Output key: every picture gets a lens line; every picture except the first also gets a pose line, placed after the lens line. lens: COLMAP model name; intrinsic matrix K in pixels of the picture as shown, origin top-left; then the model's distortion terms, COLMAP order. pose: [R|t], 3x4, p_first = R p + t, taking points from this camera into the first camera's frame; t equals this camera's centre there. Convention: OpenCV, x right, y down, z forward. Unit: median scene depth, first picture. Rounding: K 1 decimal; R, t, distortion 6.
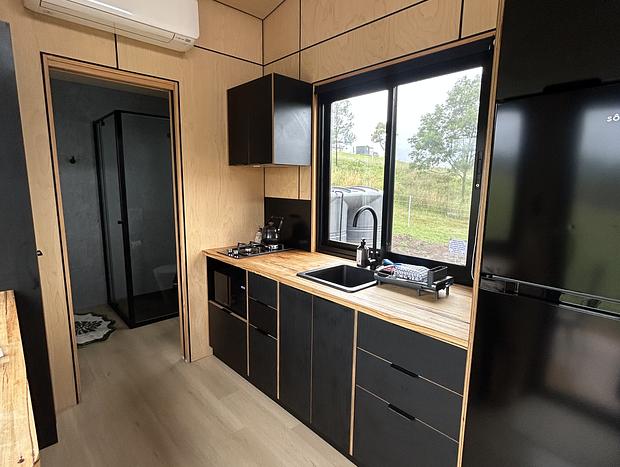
lens RADIAL K [[330.1, 0, 309.6], [0, 330.1, 234.4], [0, 0, 1]] dist [-0.036561, 0.001670]
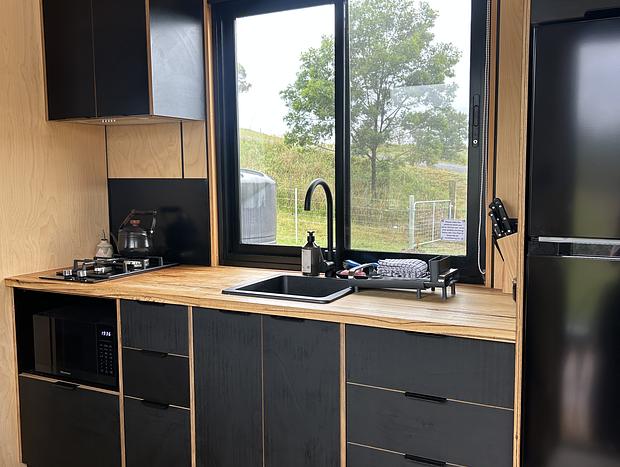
lens RADIAL K [[618.8, 0, 309.7], [0, 618.8, 231.5], [0, 0, 1]] dist [-0.004065, 0.000000]
pose [[0.940493, -0.051107, 0.335948, -0.200800], [0.071590, 0.996237, -0.048861, 0.059111], [-0.332187, 0.070004, 0.940612, -0.102846]]
